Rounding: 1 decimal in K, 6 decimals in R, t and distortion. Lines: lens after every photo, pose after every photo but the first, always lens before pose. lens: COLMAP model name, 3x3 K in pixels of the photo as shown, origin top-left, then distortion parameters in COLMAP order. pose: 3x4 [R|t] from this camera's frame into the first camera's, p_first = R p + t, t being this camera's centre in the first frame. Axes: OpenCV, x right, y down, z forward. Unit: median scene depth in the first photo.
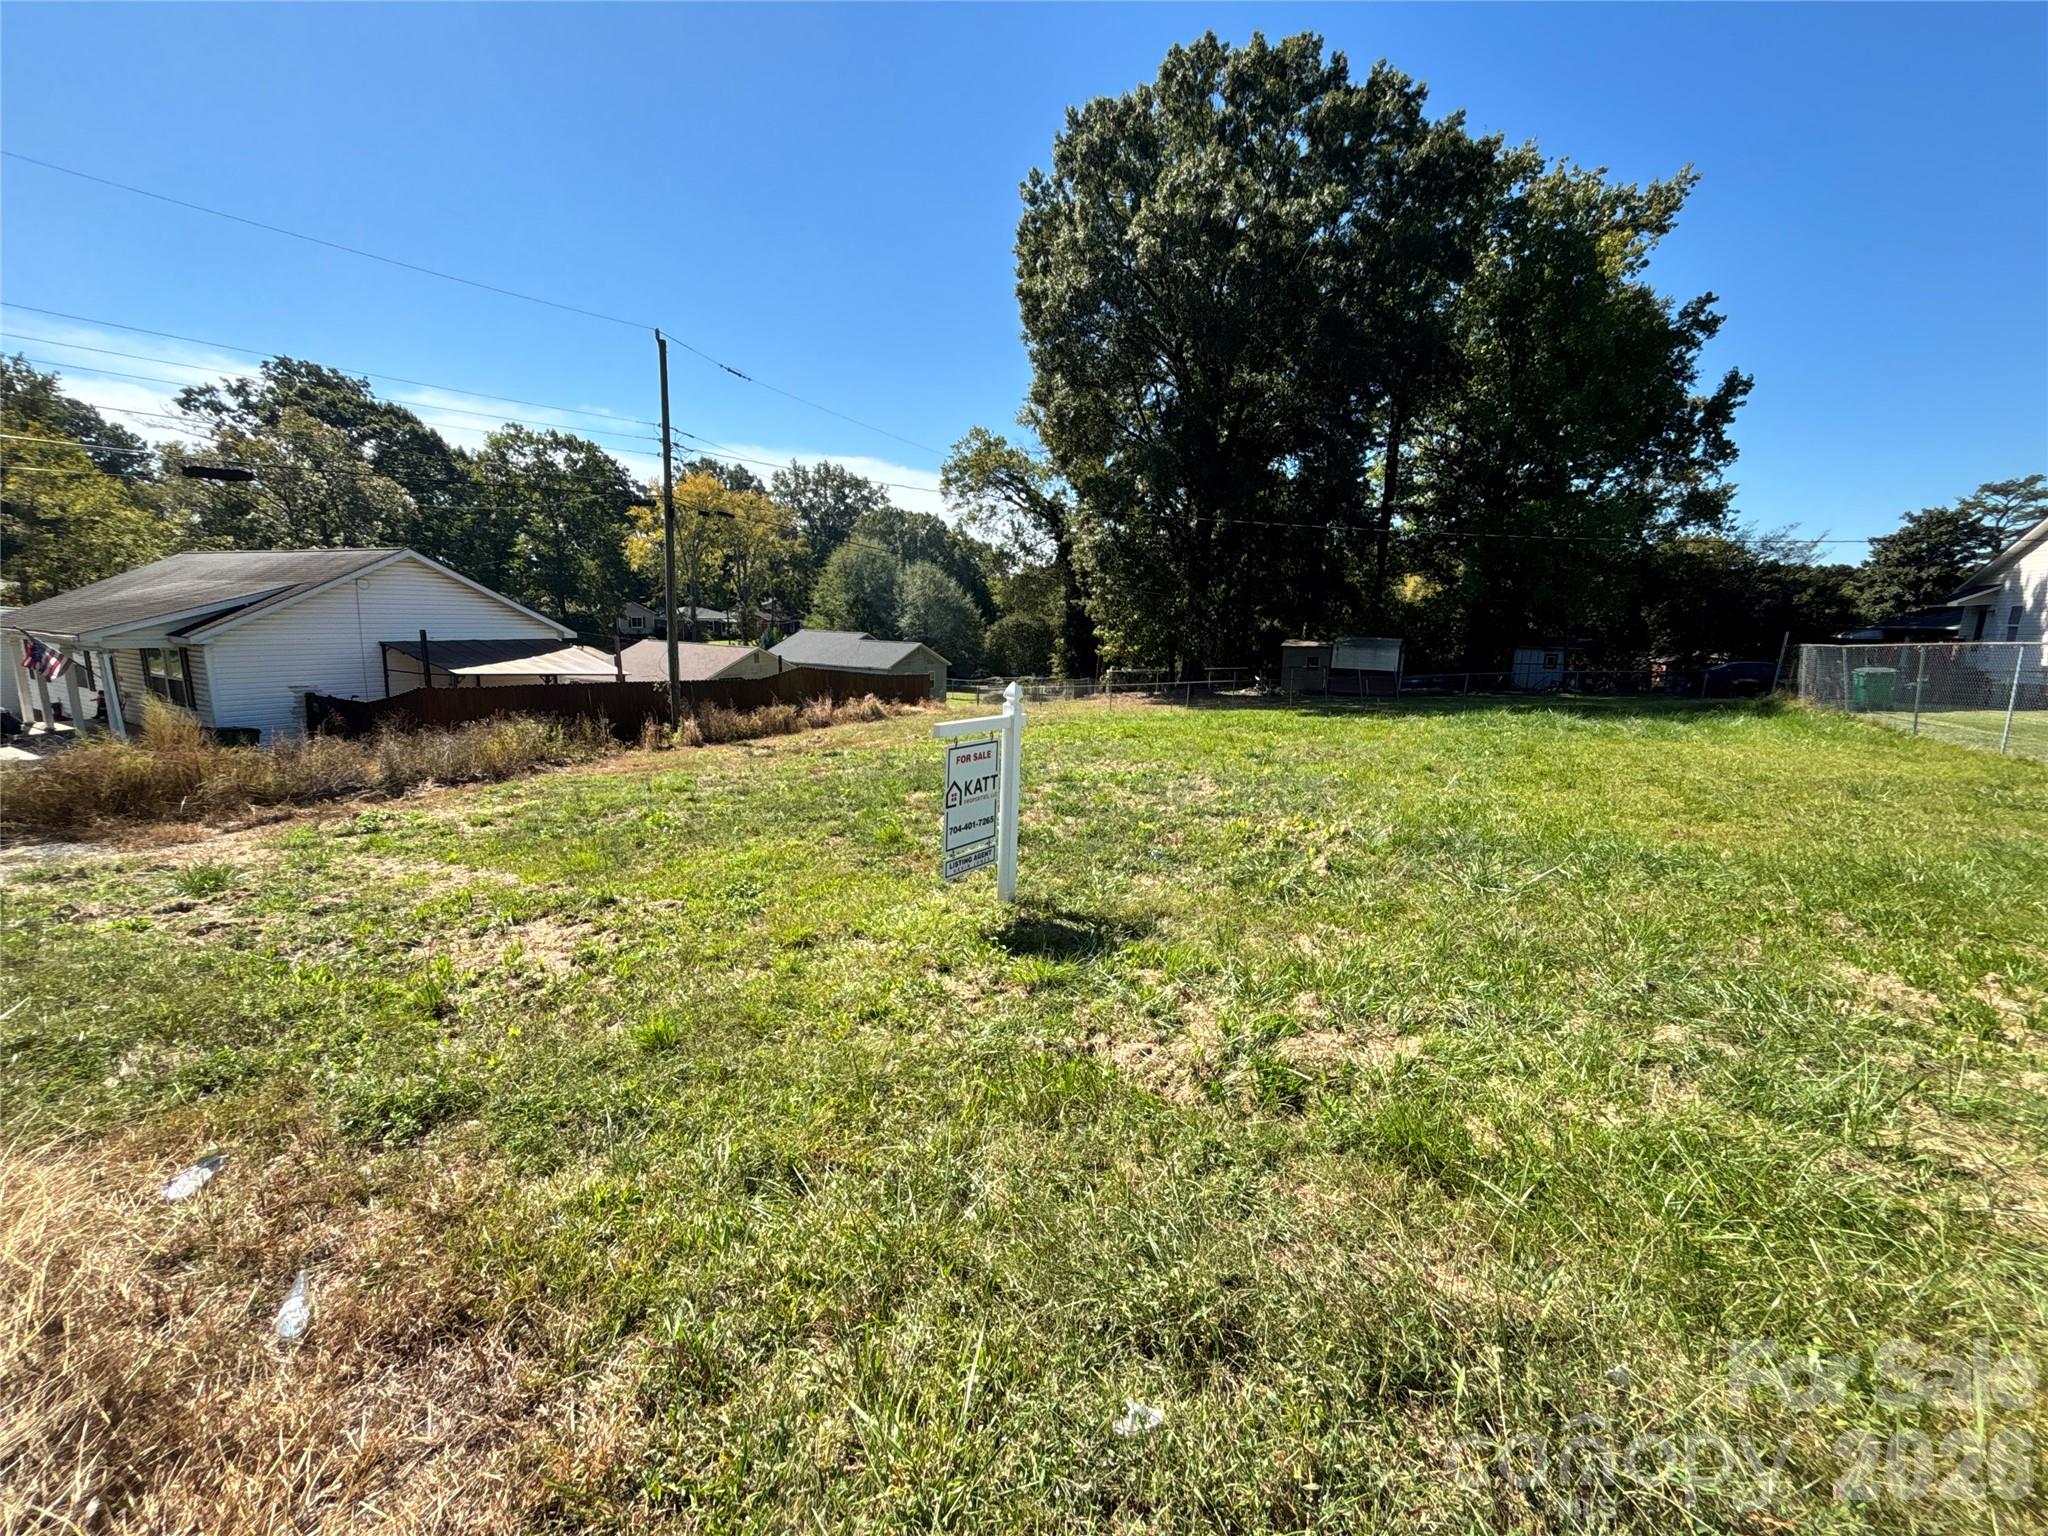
lens RADIAL K [[831.8, 0, 1029.4], [0, 831.8, 769.4], [0, 0, 1]] dist [-0.000172, 0.001110]
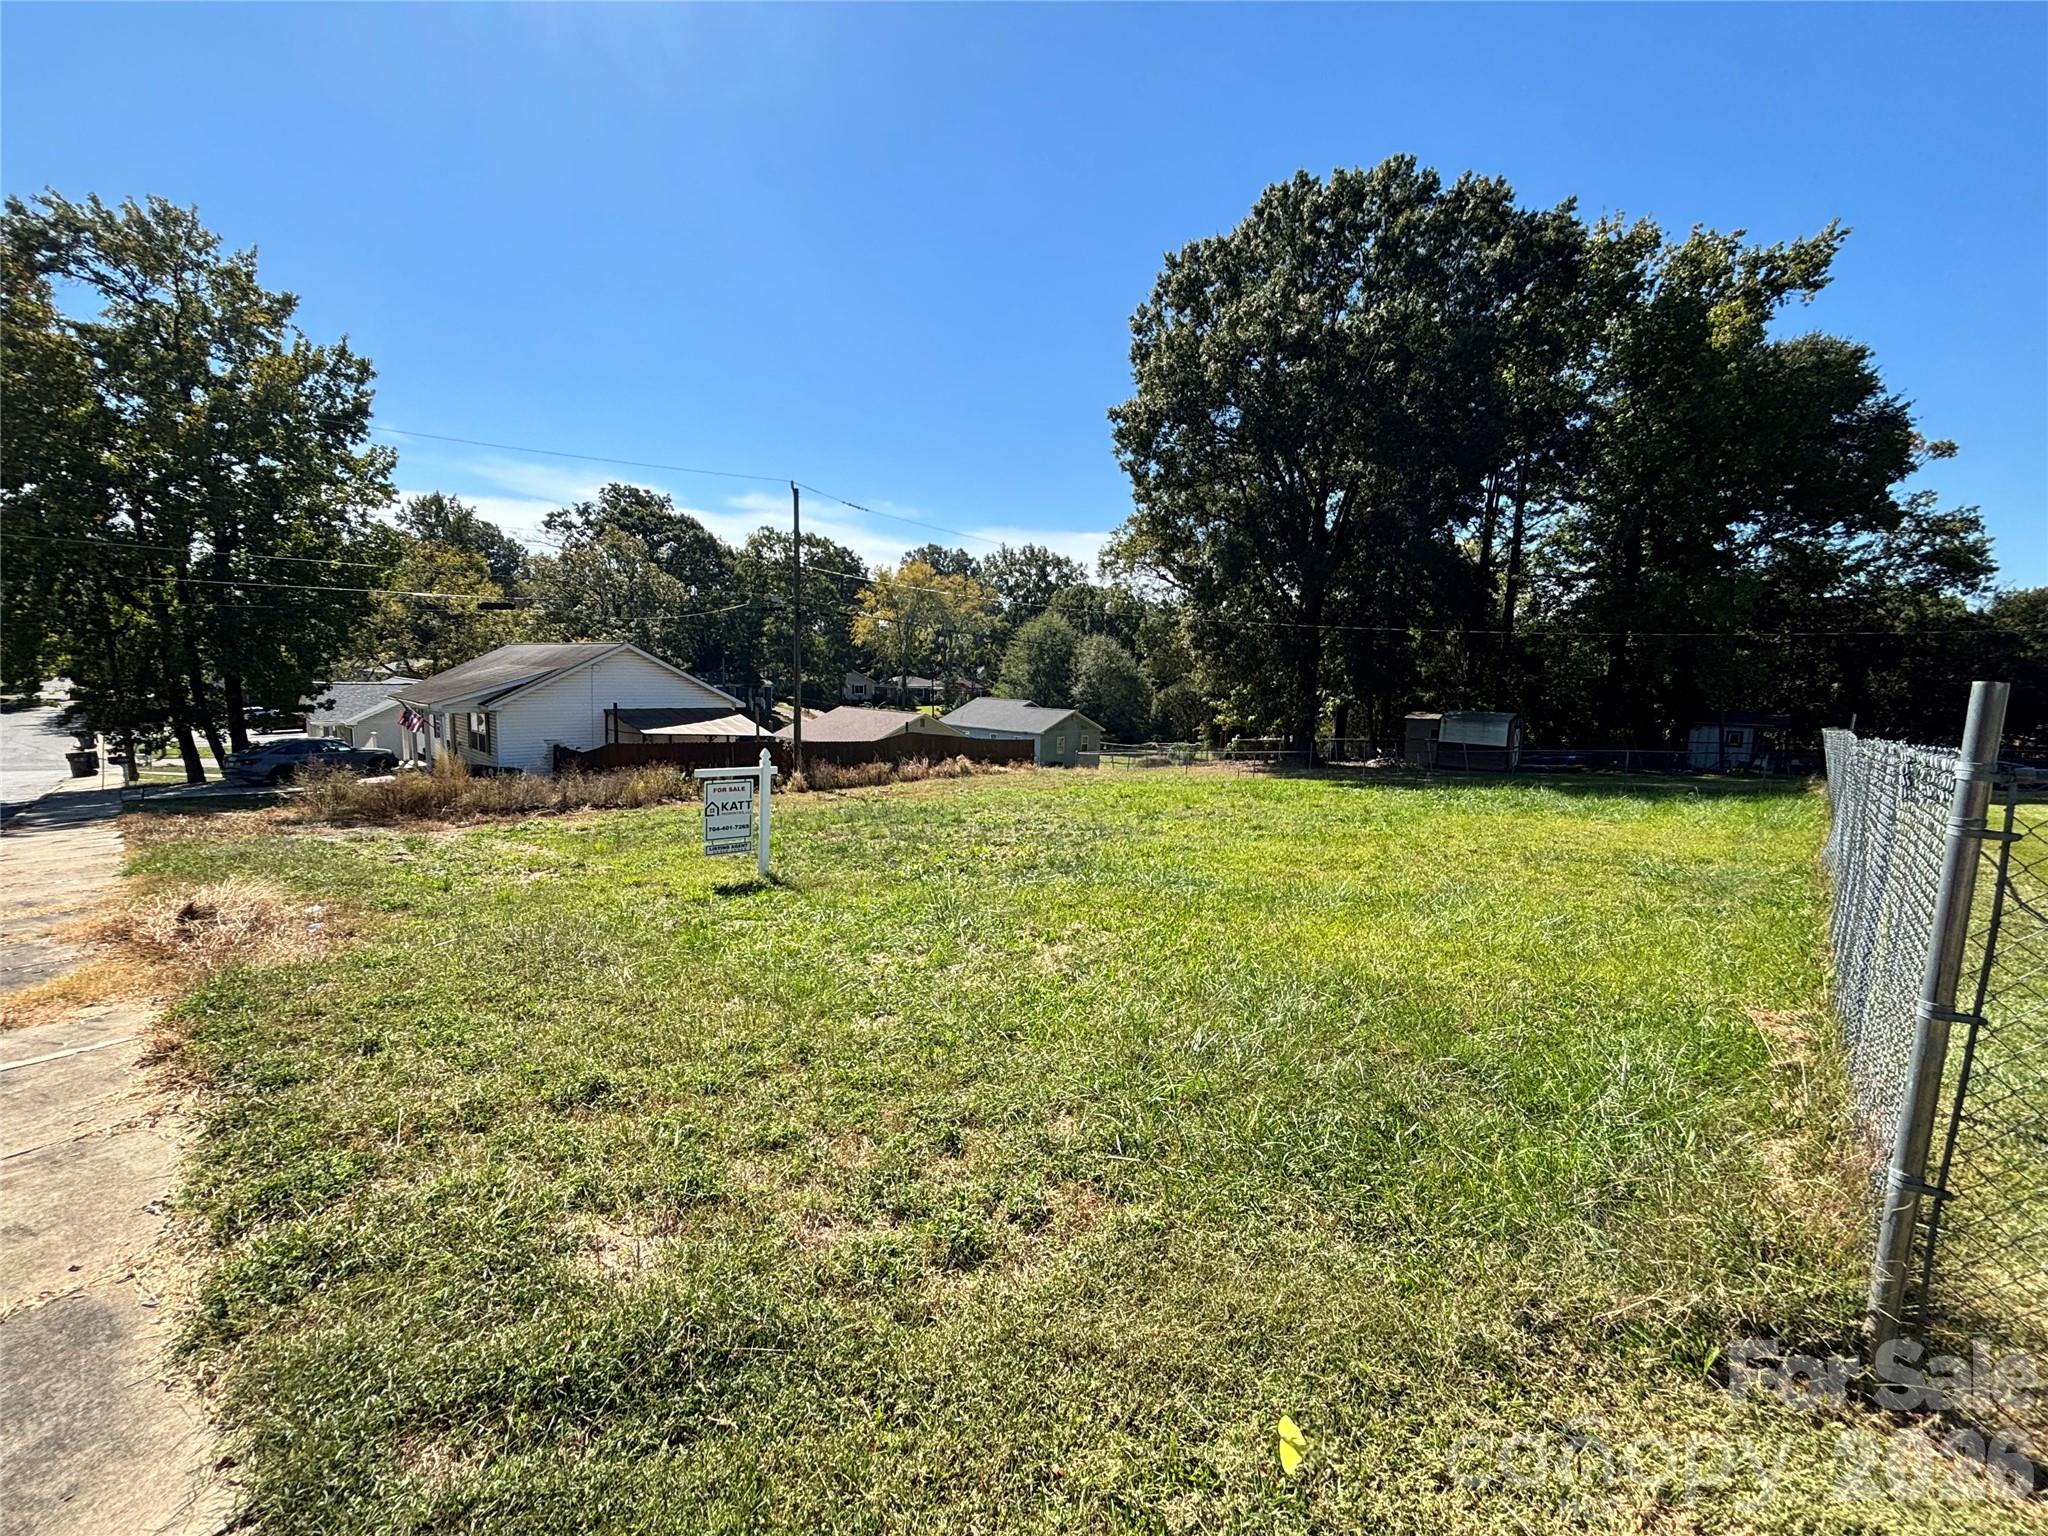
lens RADIAL K [[831.8, 0, 1037.8], [0, 831.8, 776.5], [0, 0, 1]] dist [-0.000172, 0.001110]
pose [[0.966928, 0.029866, -0.253293, 0.134428], [-0.047271, 0.996899, -0.062909, 0.005577], [0.250629, 0.072802, 0.965342, -0.074301]]
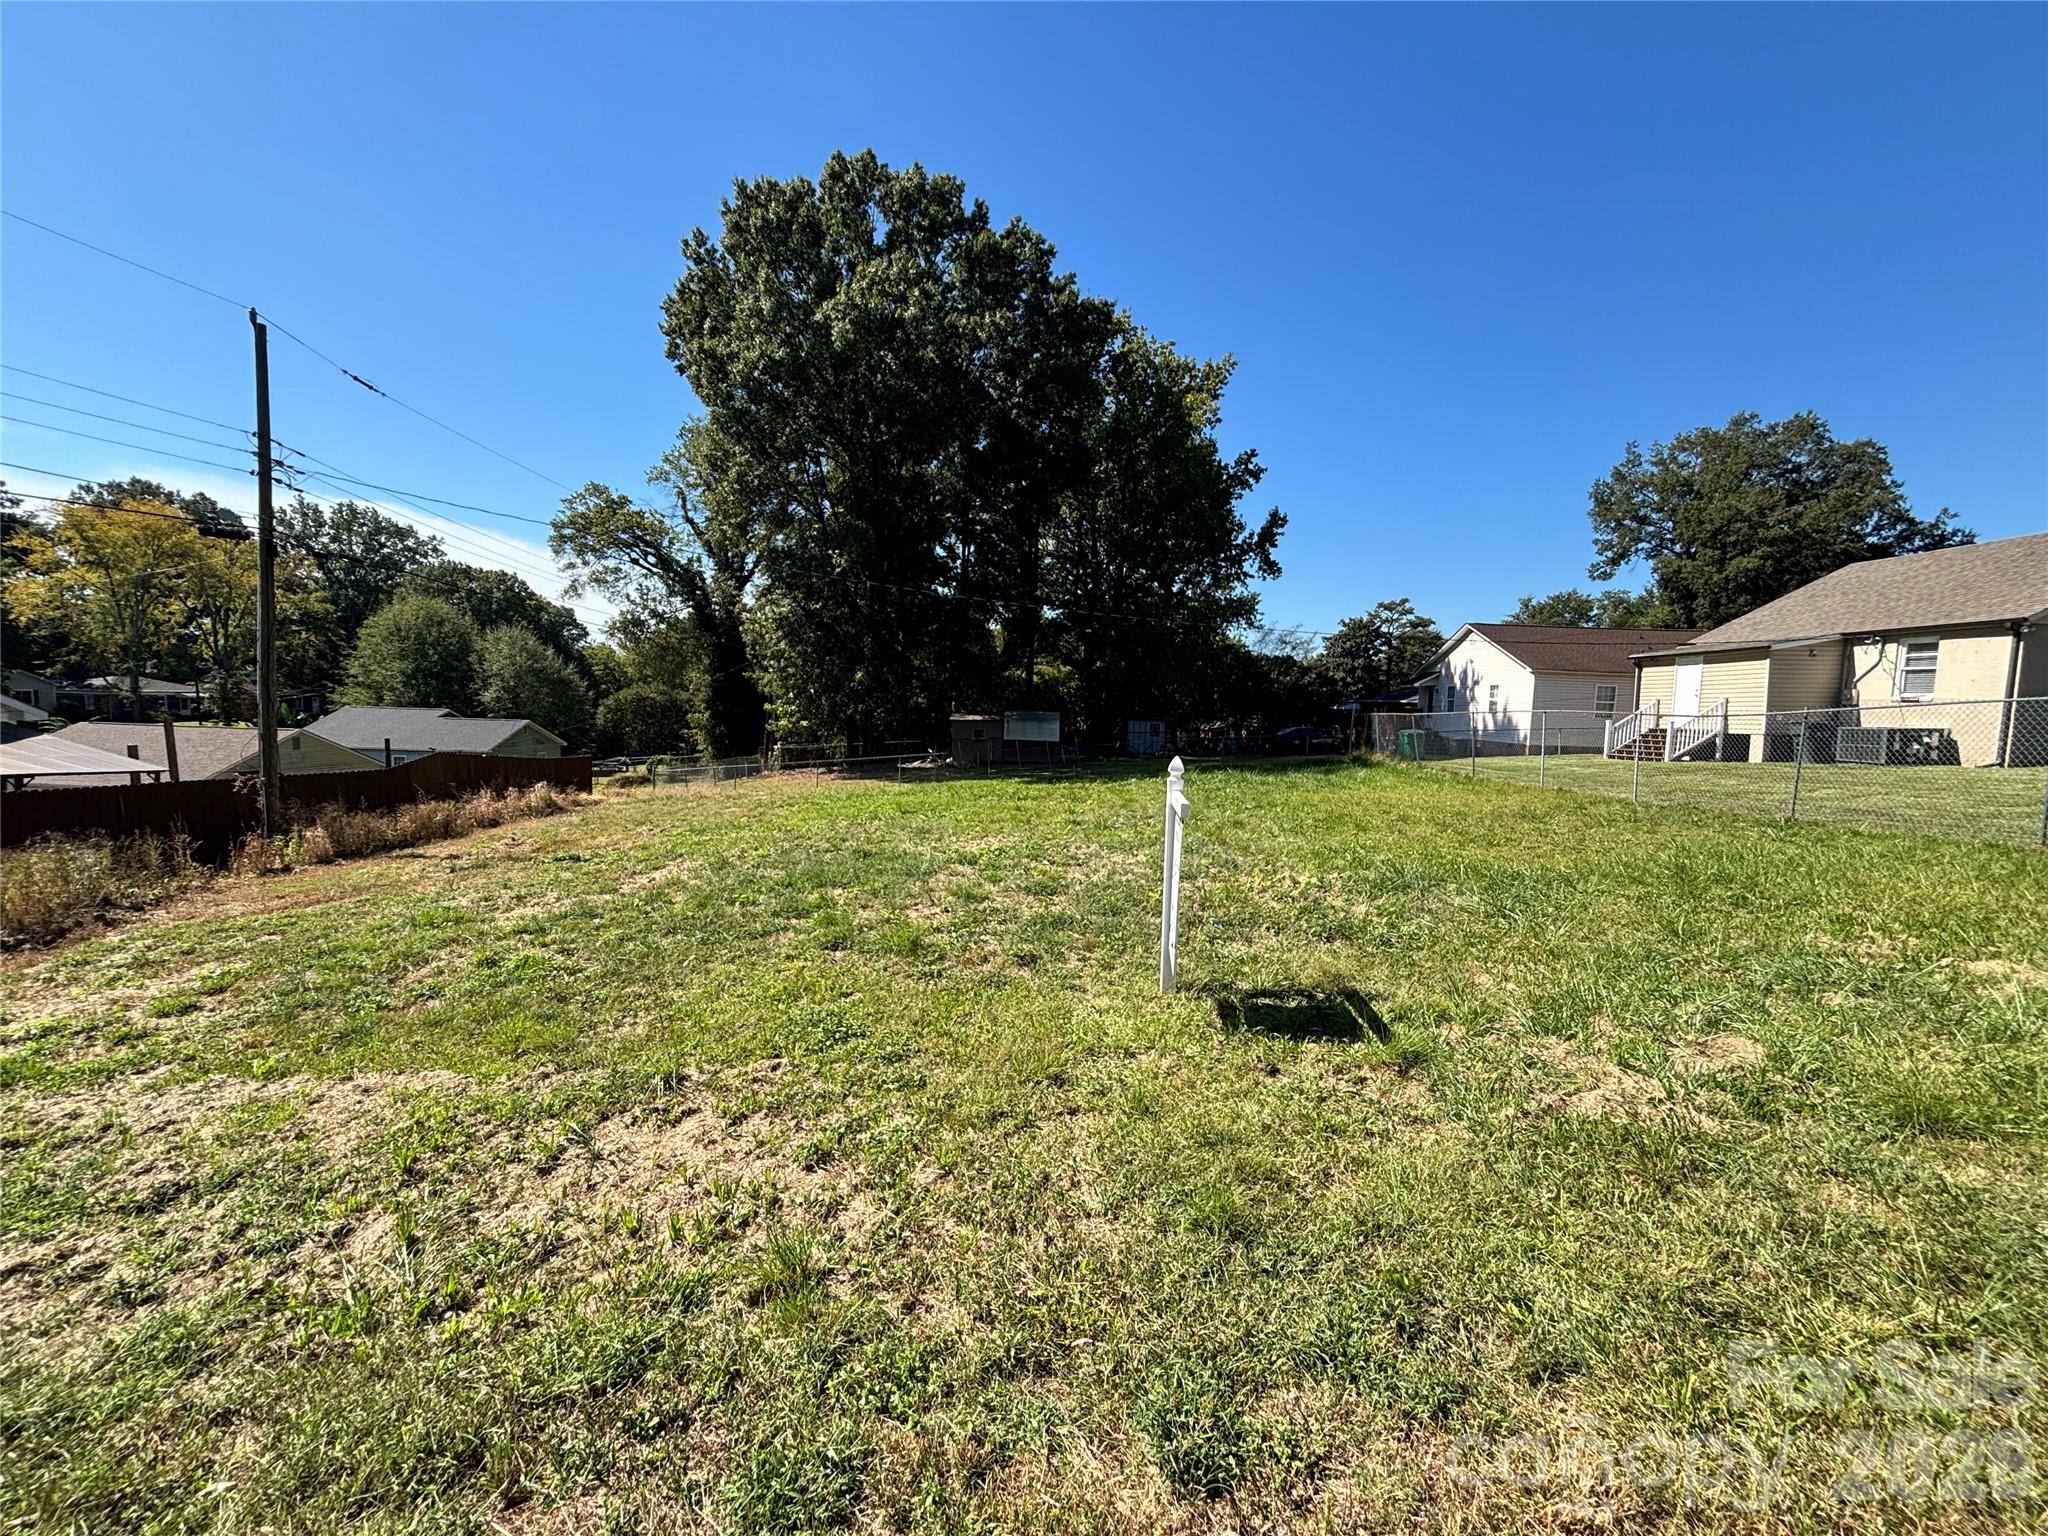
lens RADIAL K [[831.8, 0, 1027.1], [0, 831.8, 768.7], [0, 0, 1]] dist [-0.000172, 0.001110]
pose [[0.892600, -0.038574, 0.449196, -0.082904], [0.078561, 0.994398, -0.070717, -0.005100], [-0.443952, 0.098412, 0.890630, 0.029983]]
